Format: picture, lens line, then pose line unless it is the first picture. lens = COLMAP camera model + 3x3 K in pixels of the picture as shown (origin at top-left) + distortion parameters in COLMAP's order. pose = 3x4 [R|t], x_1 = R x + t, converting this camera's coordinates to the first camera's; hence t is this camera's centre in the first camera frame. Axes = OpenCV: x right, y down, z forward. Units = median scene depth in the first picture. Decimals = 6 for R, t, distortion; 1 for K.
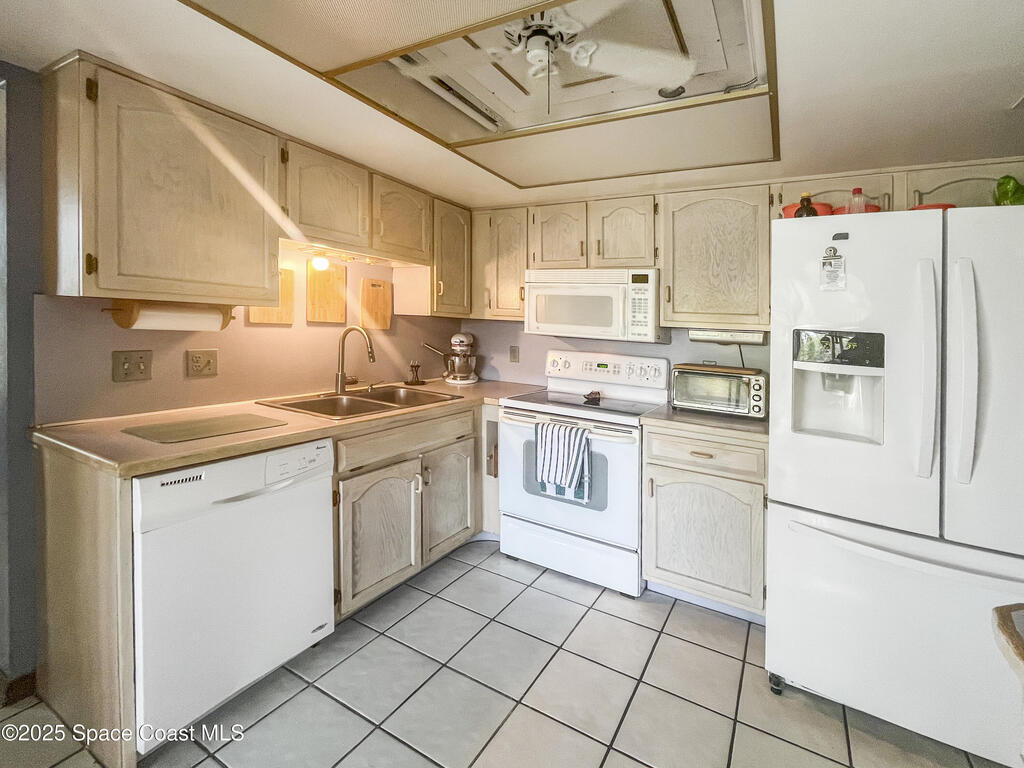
lens RADIAL K [[493.3, 0, 524.2], [0, 493.3, 352.8], [0, 0, 1]] dist [-0.000504, -0.000173]
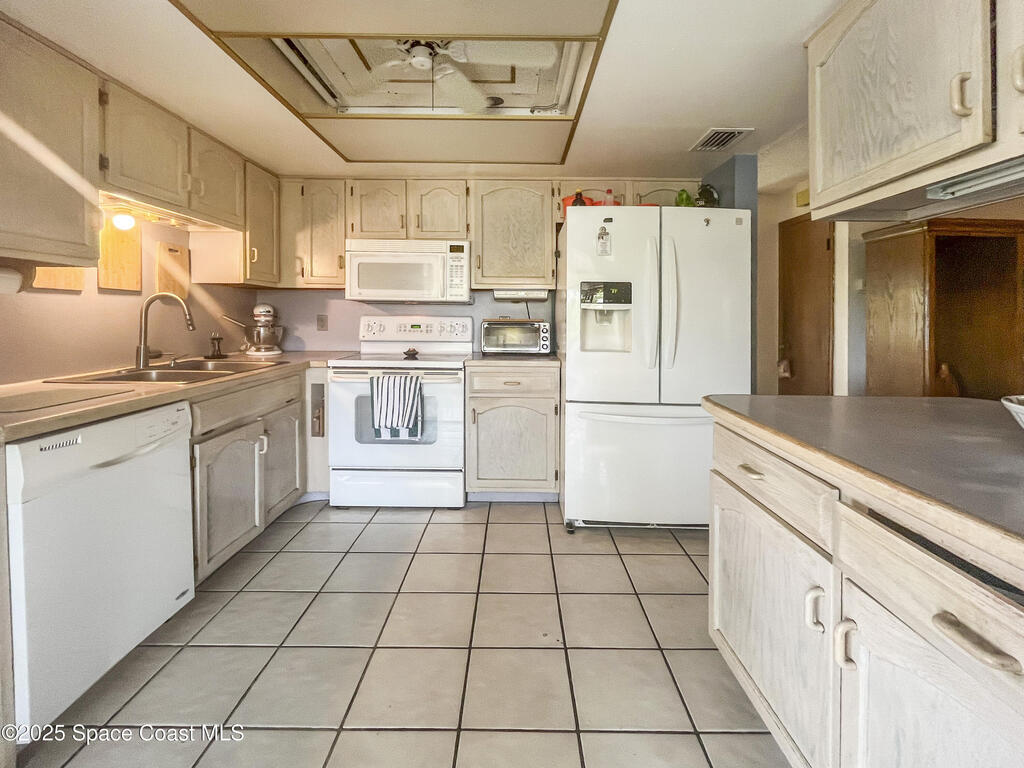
lens RADIAL K [[506.1, 0, 495.5], [0, 506.1, 380.9], [0, 0, 1]] dist [0.000353, -0.000156]
pose [[0.882526, -0.087795, 0.461996, -0.271890], [0.051742, 0.994582, 0.090164, 0.063867], [-0.467409, -0.055667, 0.882287, -0.165390]]
